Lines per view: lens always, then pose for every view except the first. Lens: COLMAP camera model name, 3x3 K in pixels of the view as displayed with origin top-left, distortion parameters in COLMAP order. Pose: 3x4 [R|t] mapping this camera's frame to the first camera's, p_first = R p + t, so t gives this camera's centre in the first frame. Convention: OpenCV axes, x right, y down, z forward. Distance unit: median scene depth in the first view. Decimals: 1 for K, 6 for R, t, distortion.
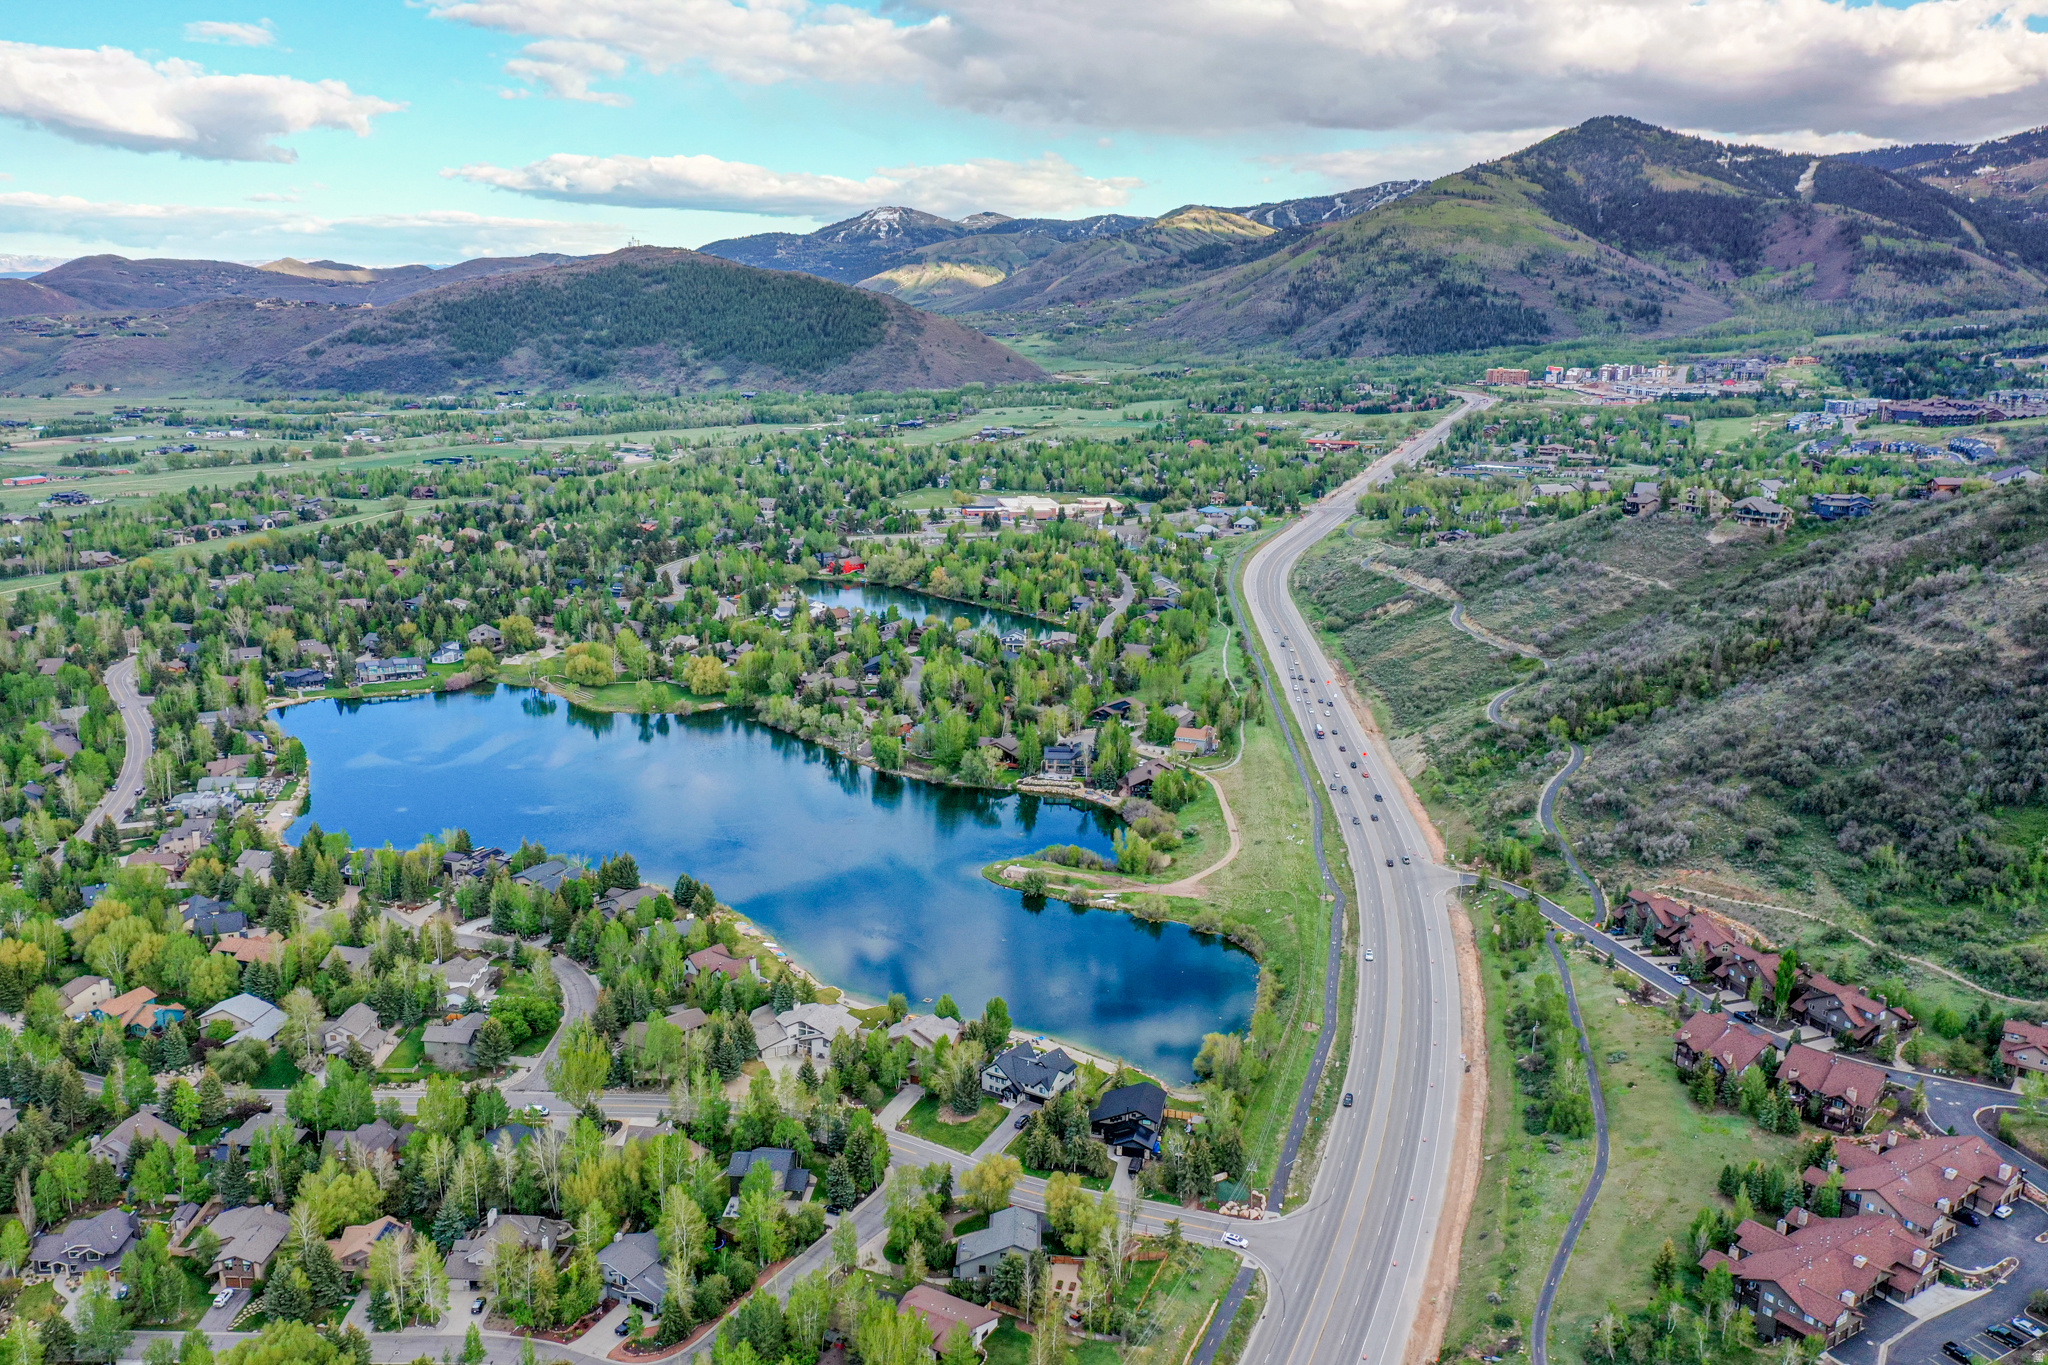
lens RADIAL K [[1601.8, 0, 1015.1], [0, 1601.8, 686.6], [0, 0, 1]] dist [-0.001439, 0.000022]
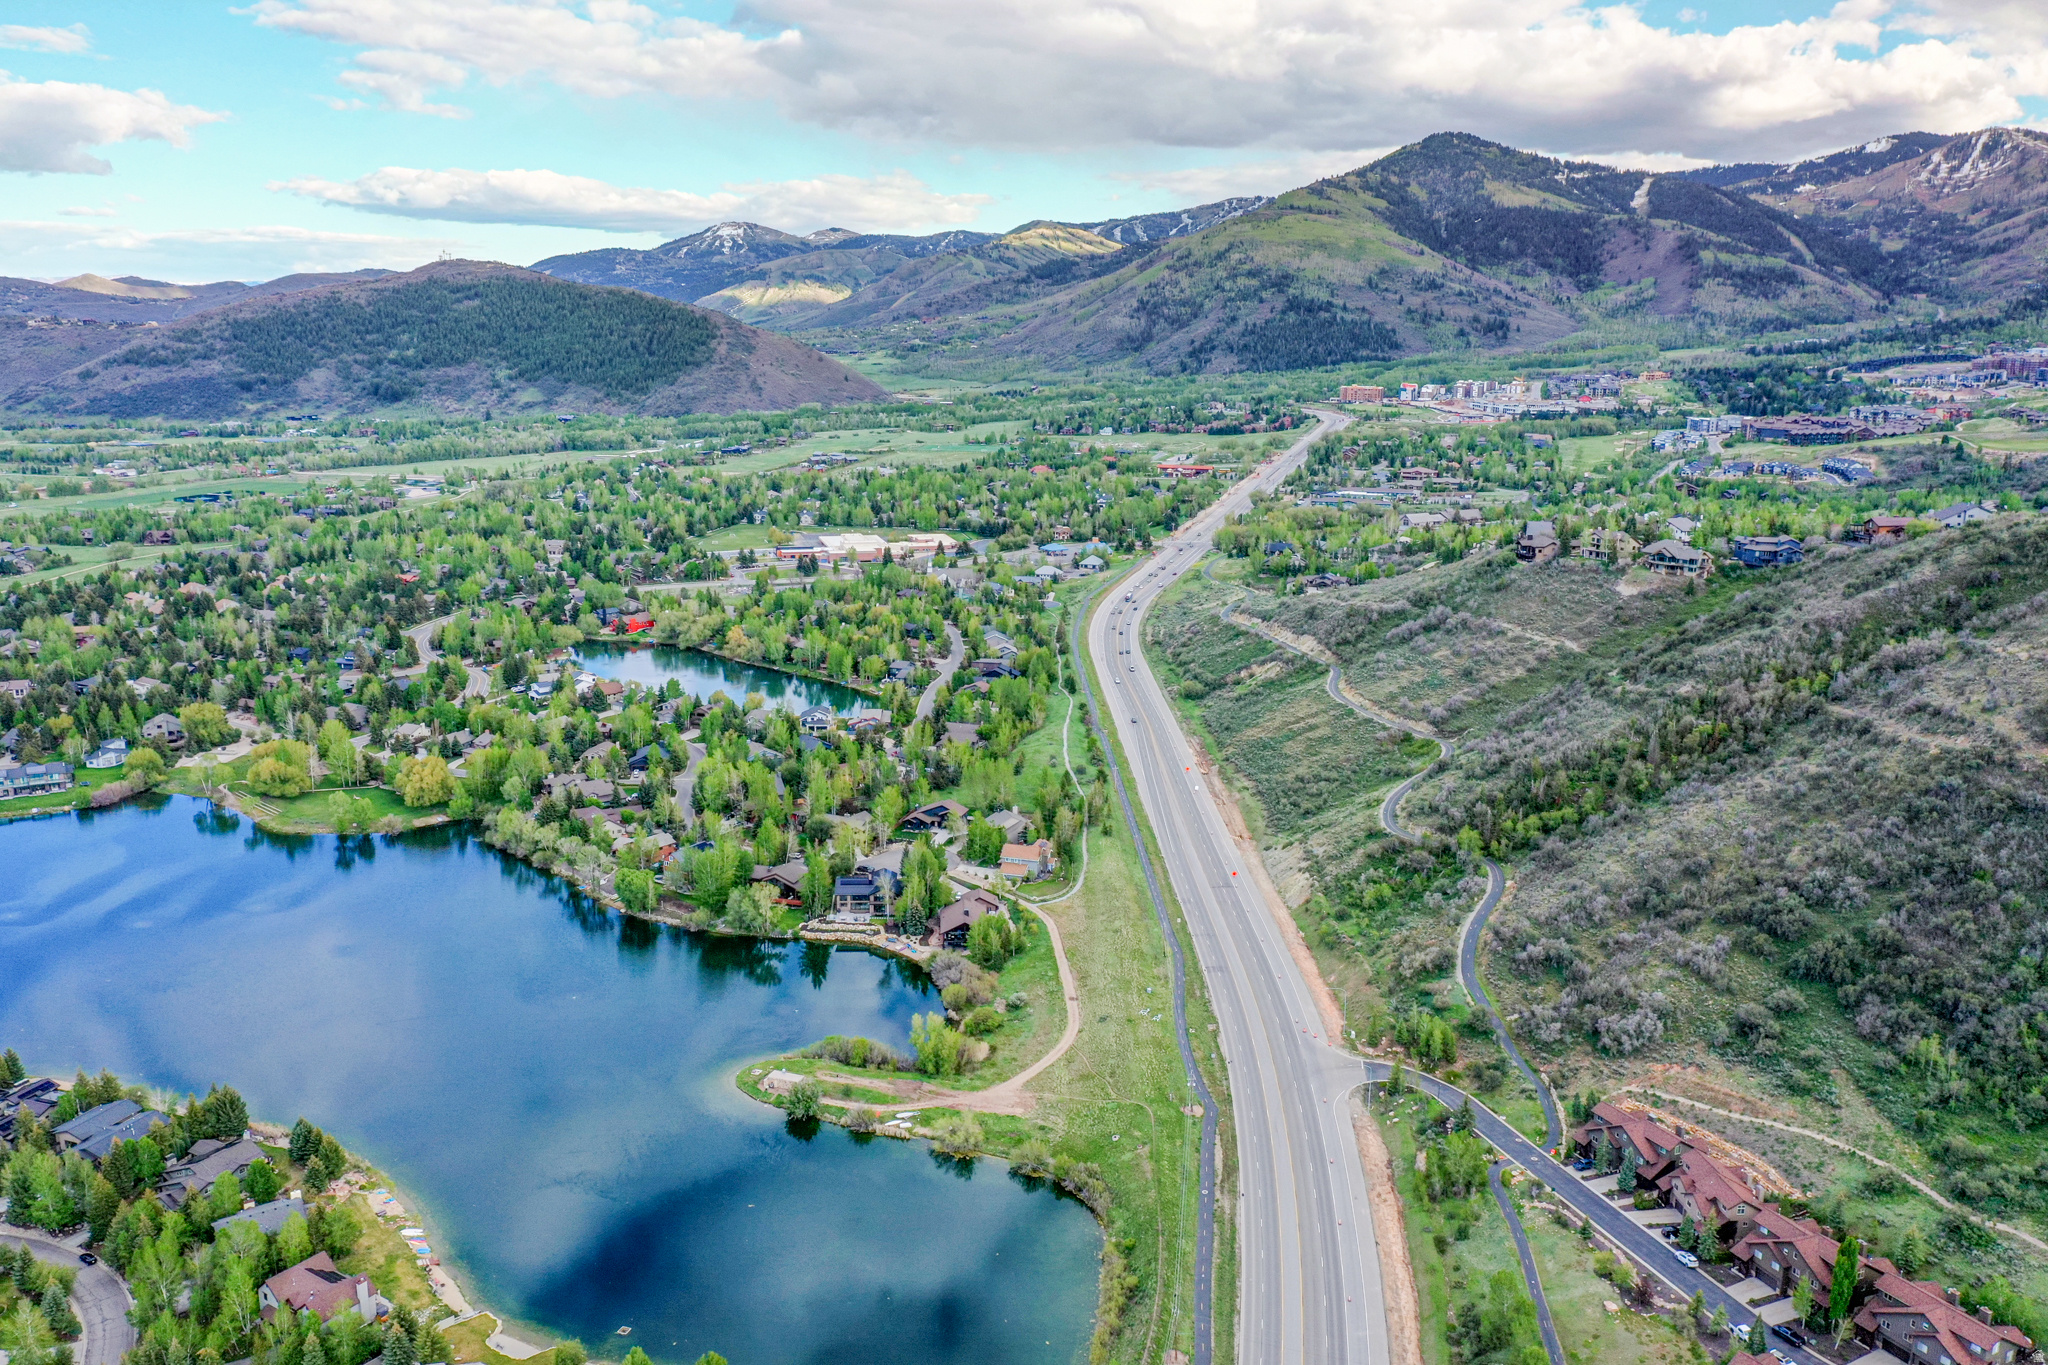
lens RADIAL K [[1601.8, 0, 1015.1], [0, 1601.8, 686.6], [0, 0, 1]] dist [-0.001439, 0.000022]
pose [[0.996003, -0.022058, 0.086556, 0.022345], [0.022898, 0.999700, -0.008721, -0.026731], [-0.086338, 0.010668, 0.996209, 0.112934]]
